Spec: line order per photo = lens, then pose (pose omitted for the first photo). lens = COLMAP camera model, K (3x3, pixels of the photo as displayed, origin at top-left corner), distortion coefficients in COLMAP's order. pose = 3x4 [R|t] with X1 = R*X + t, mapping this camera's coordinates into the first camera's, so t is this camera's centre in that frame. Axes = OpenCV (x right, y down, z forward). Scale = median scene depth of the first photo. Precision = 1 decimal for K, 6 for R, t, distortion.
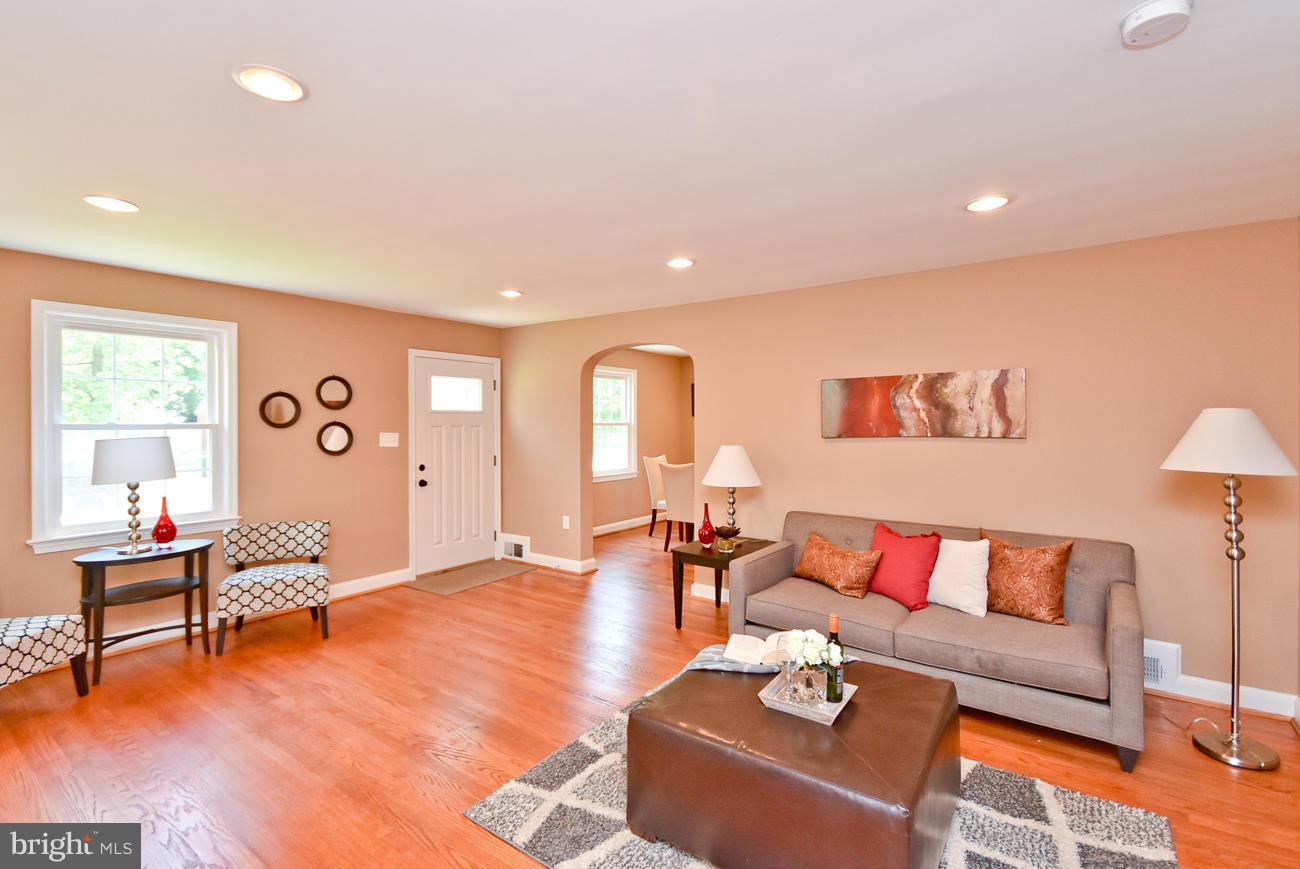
lens RADIAL K [[599.7, 0, 648.9], [0, 599.7, 427.6], [0, 0, 1]] dist [0.042775, -0.019563]
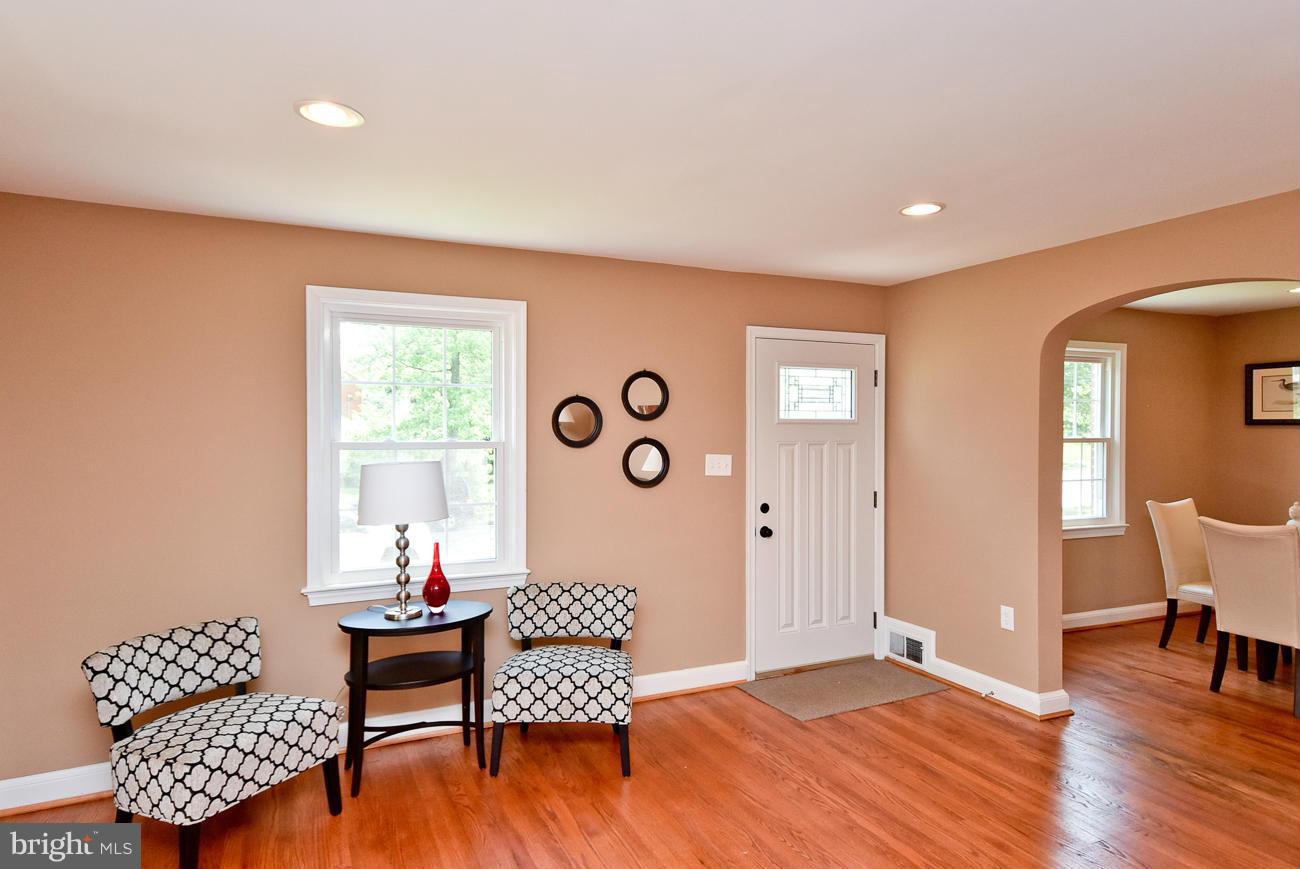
lens RADIAL K [[741.4, 0, 627.4], [0, 741.4, 433.8], [0, 0, 1]] dist [0.001658, -0.000030]
pose [[0.860085, 0.005894, -0.510117, -0.124899], [-0.006047, 0.999981, 0.001359, -0.017942], [0.510116, 0.001916, 0.860104, 0.307399]]
